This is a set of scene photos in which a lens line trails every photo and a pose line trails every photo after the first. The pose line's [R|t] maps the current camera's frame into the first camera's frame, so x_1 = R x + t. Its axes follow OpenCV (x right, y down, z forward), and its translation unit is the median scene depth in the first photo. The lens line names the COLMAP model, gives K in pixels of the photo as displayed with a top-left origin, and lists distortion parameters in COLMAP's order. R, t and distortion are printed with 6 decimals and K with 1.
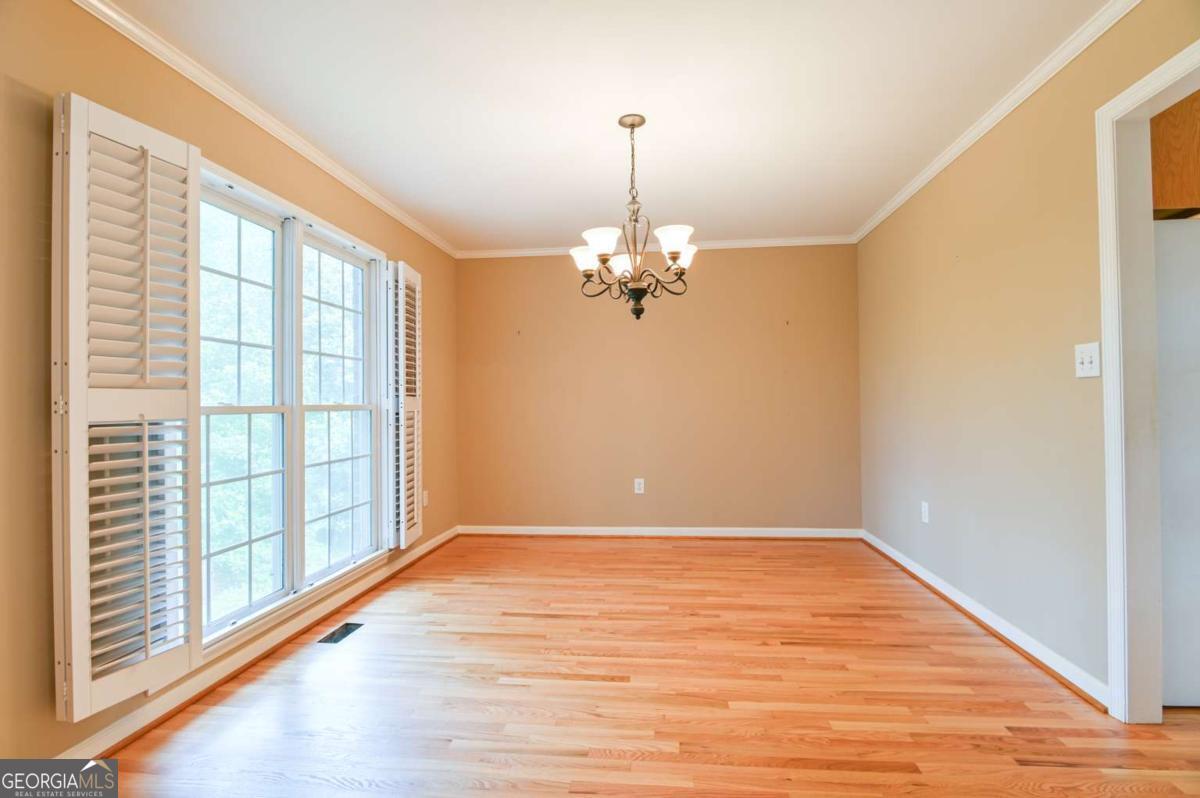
lens RADIAL K [[589.2, 0, 600.0], [0, 589.2, 399.0], [0, 0, 1]] dist [-0.019239, -0.000451]
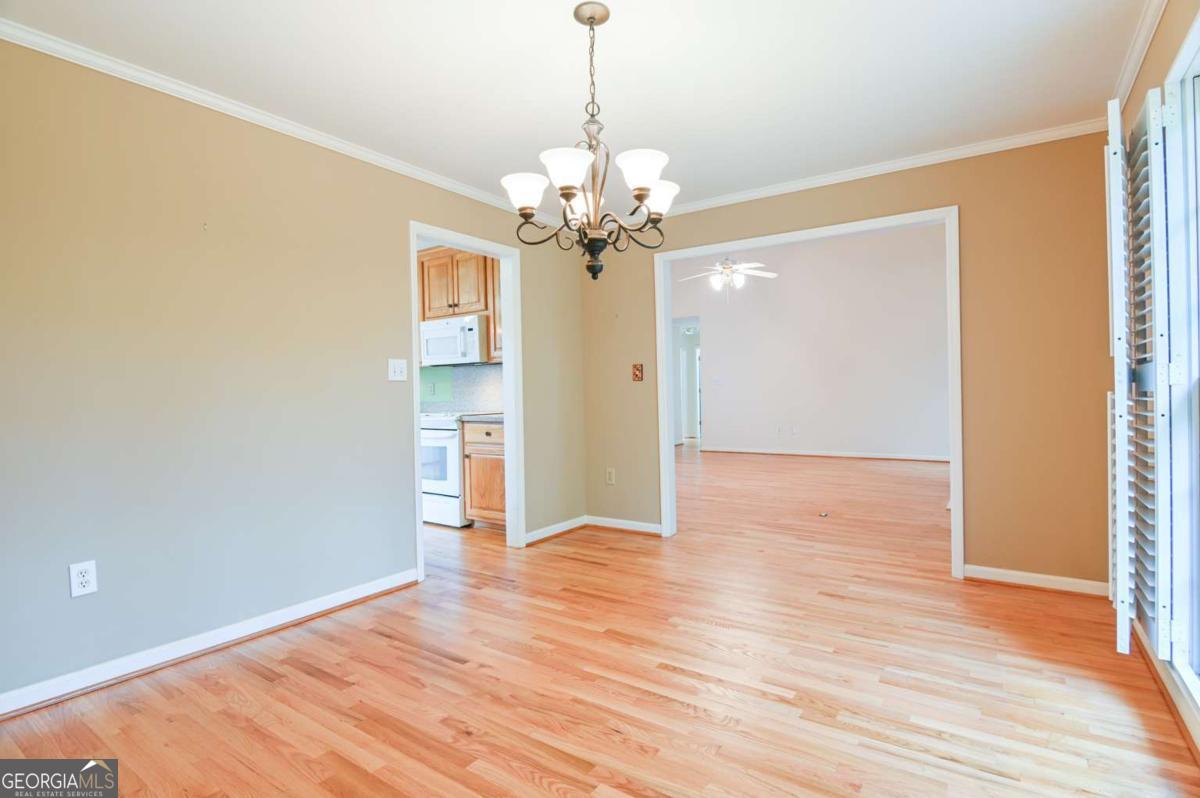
lens RADIAL K [[589.2, 0, 600.0], [0, 589.2, 399.0], [0, 0, 1]] dist [-0.019239, -0.000451]
pose [[-0.879021, 0.022884, 0.476233, -0.314785], [0.026193, 0.999657, 0.000311, 0.020701], [-0.476063, 0.012747, -0.879319, 1.739158]]
